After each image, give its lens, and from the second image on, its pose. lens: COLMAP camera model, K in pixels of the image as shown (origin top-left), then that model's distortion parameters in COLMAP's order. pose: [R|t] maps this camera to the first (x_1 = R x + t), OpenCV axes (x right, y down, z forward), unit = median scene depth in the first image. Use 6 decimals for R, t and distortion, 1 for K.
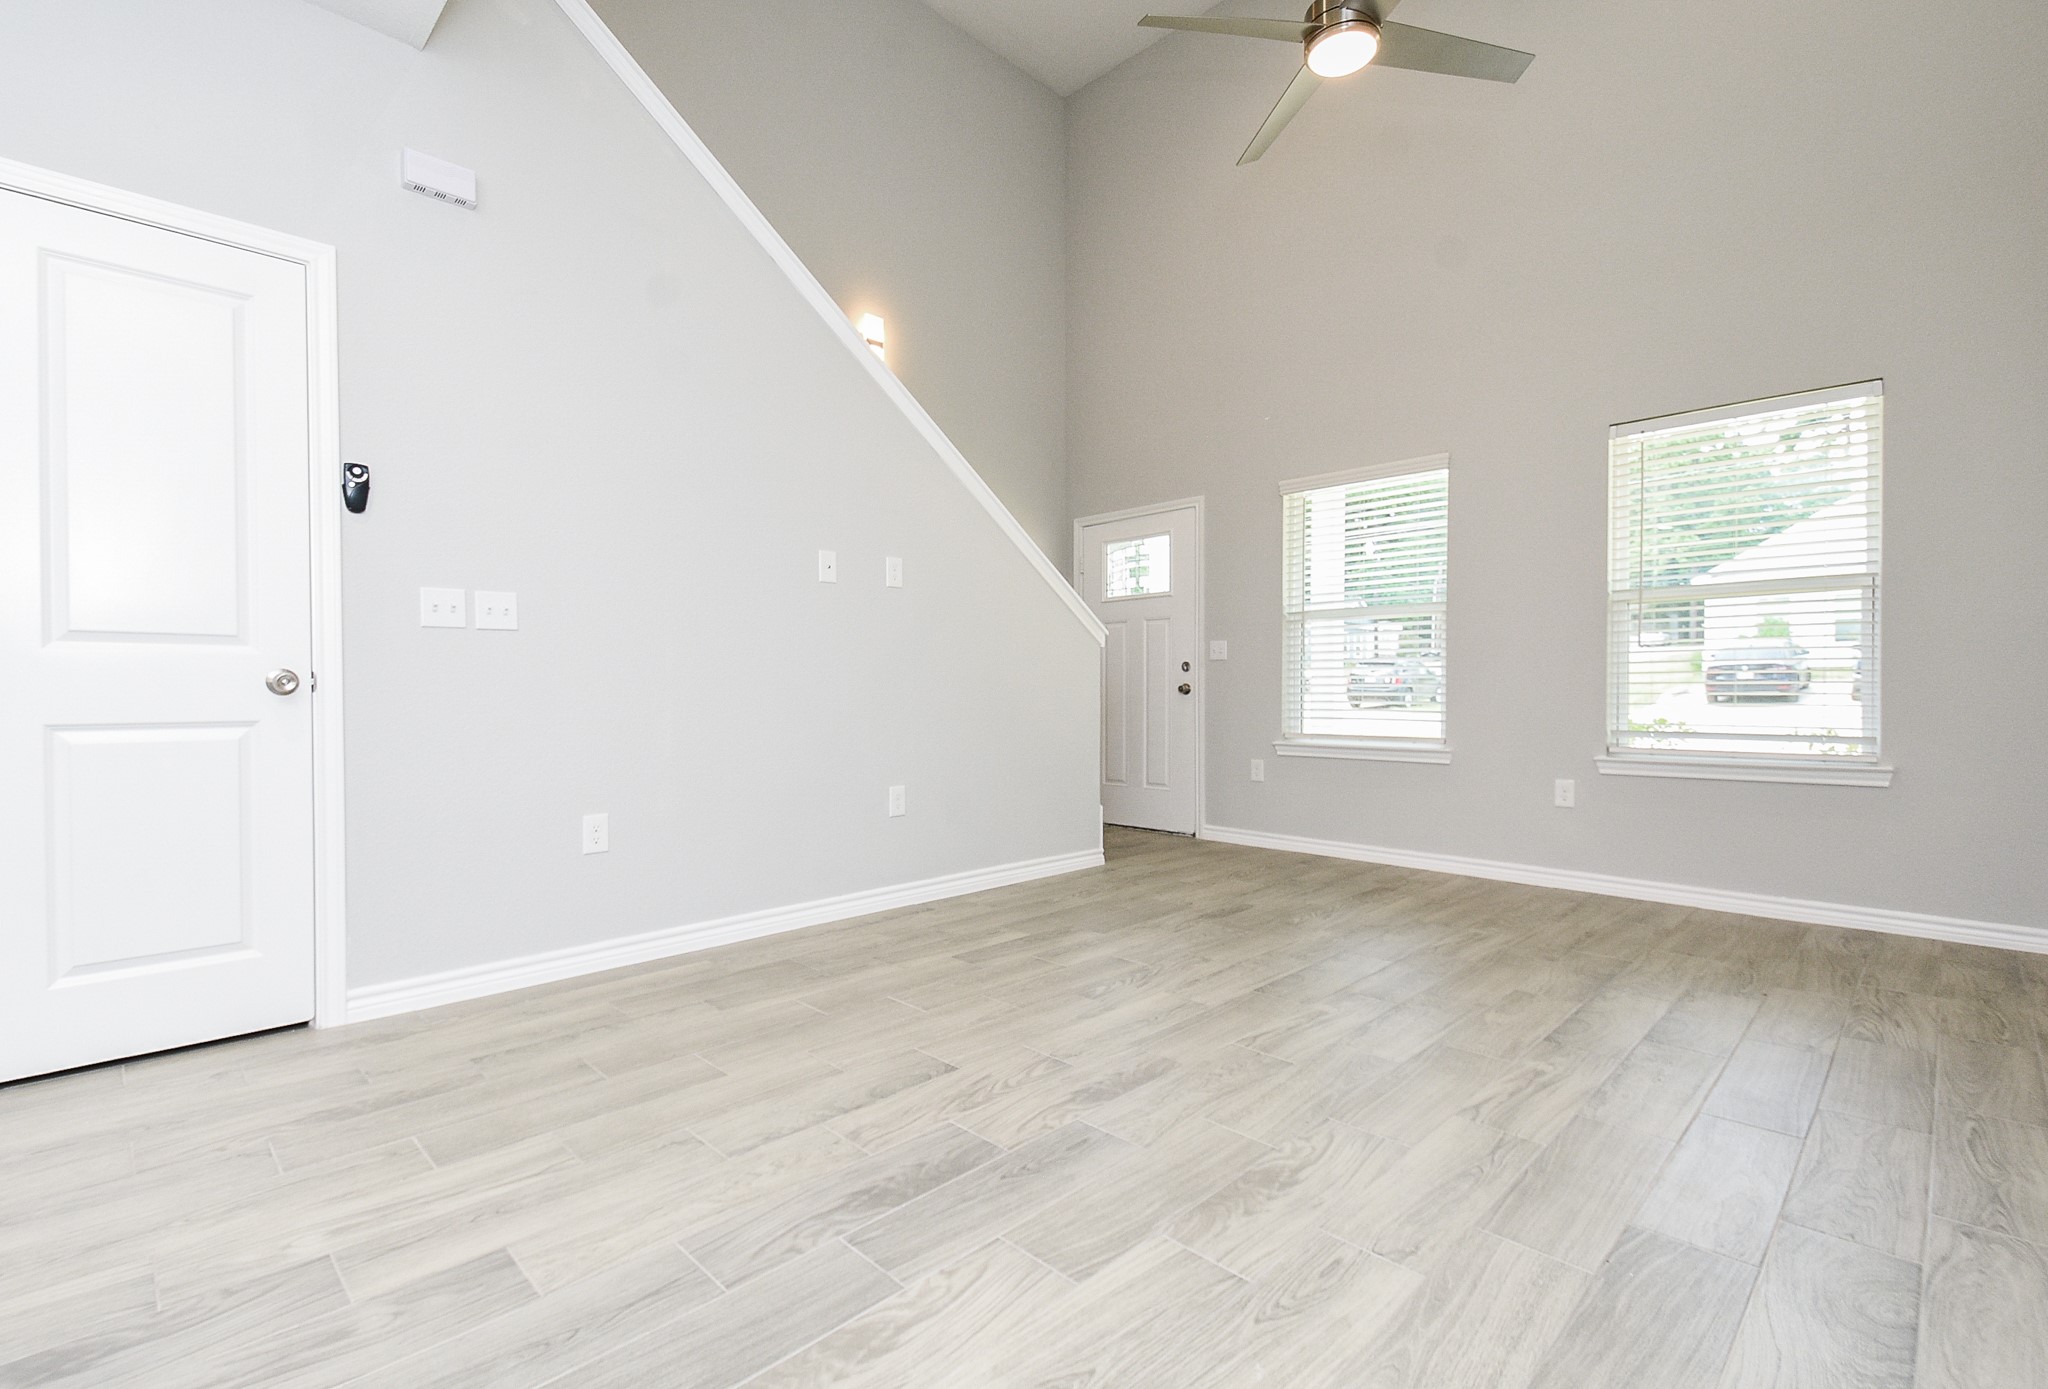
lens RADIAL K [[950.4, 0, 1004.1], [0, 950.4, 682.9], [0, 0, 1]] dist [0.010265, -0.004555]
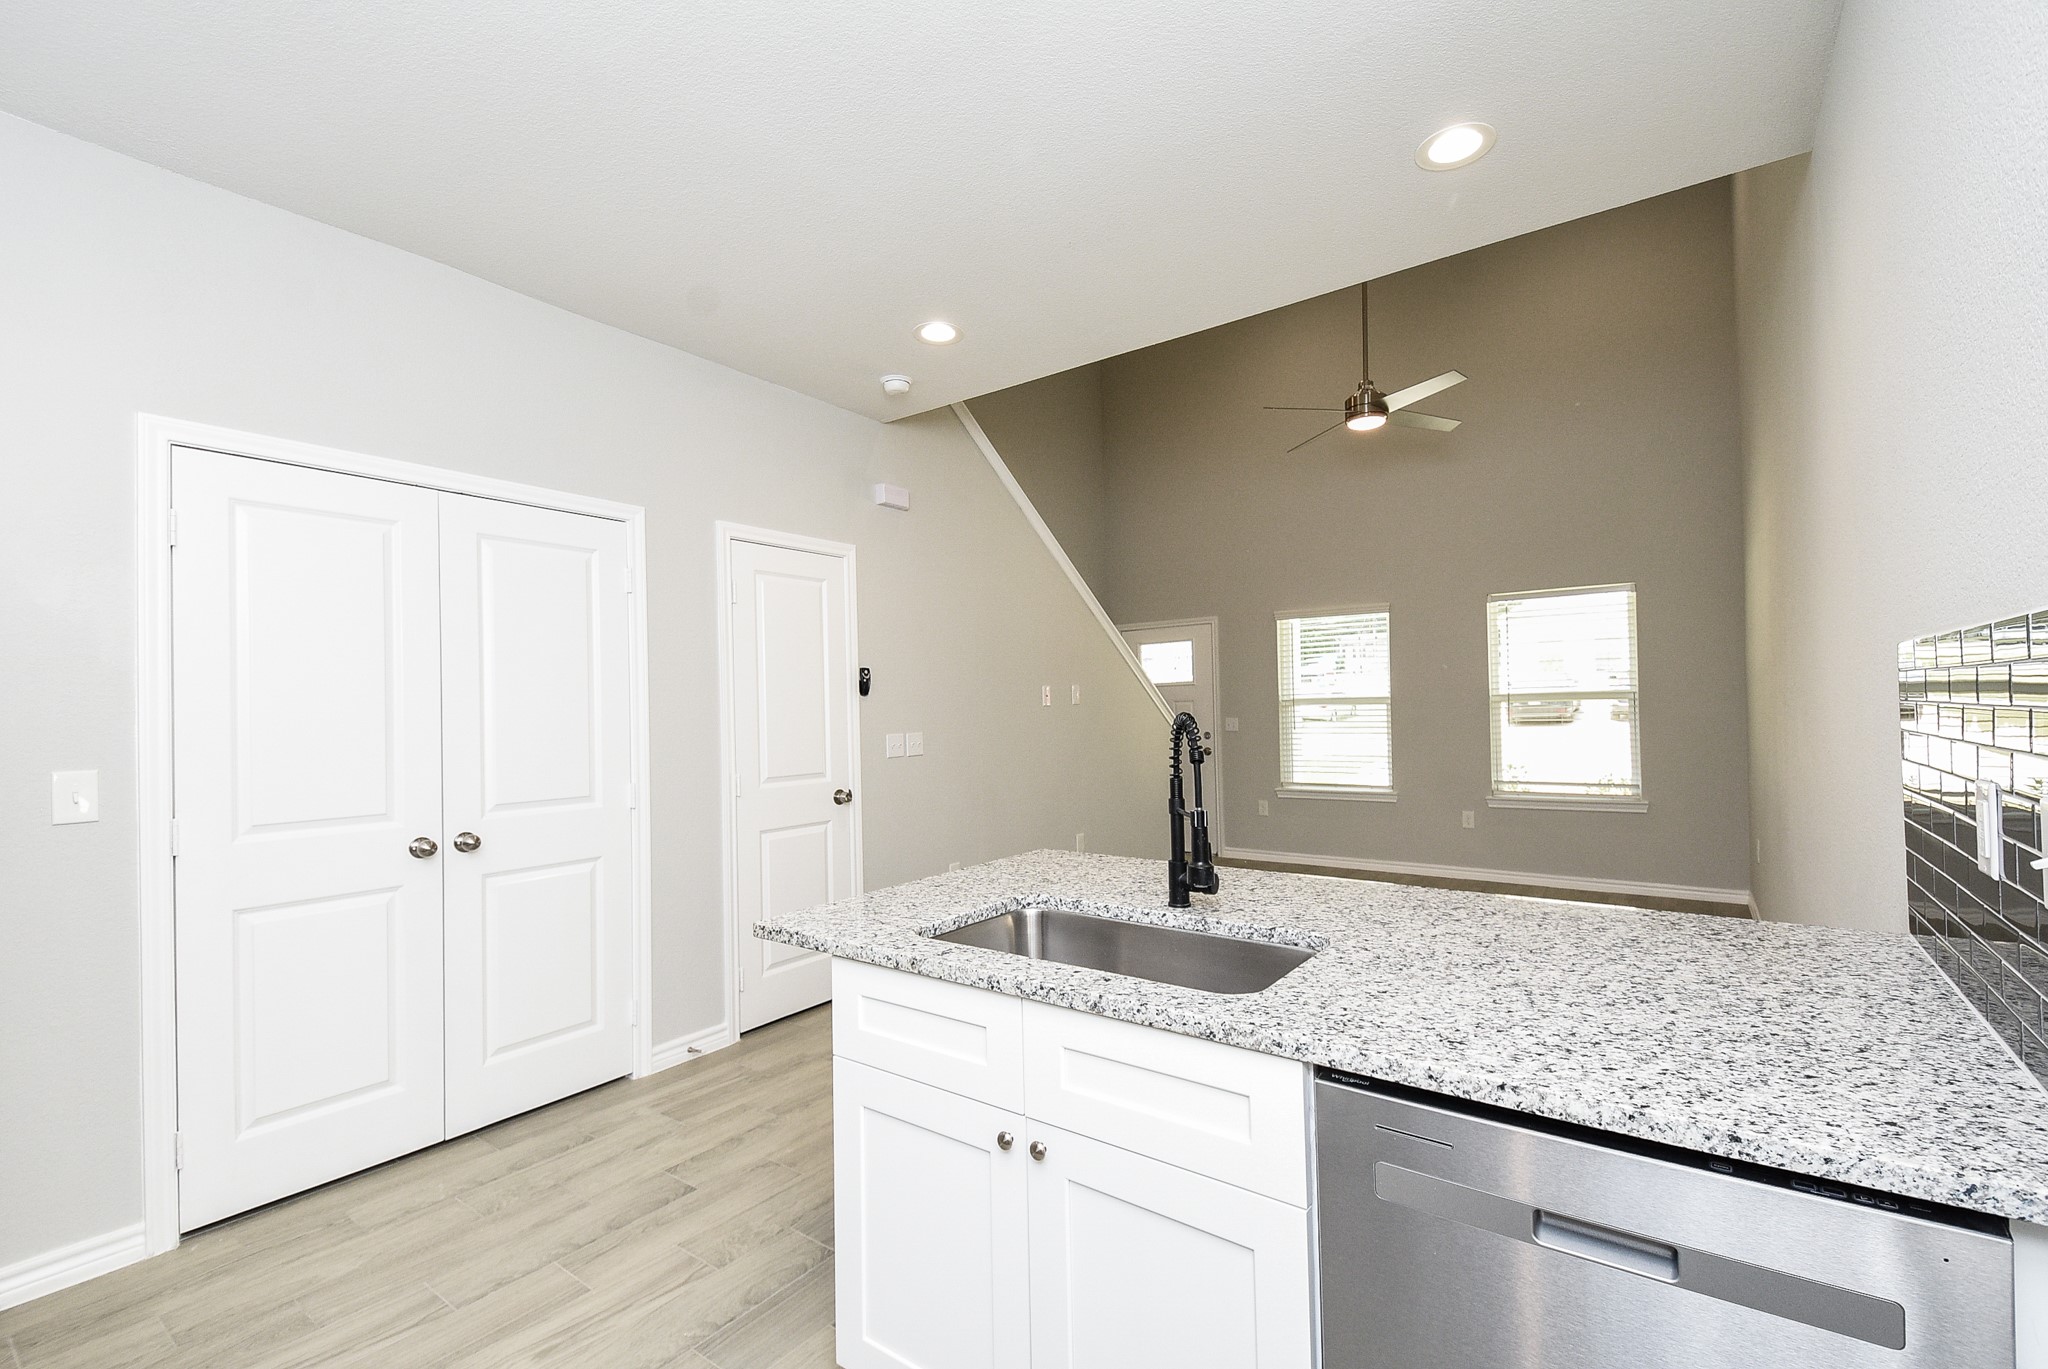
lens RADIAL K [[898.9, 0, 1031.6], [0, 898.9, 672.1], [0, 0, 1]] dist [0.010087, -0.006160]
pose [[0.987056, -0.011241, 0.159980, -0.386890], [0.016667, 0.999329, -0.032610, -0.098202], [-0.159506, 0.034854, 0.986582, -0.397907]]
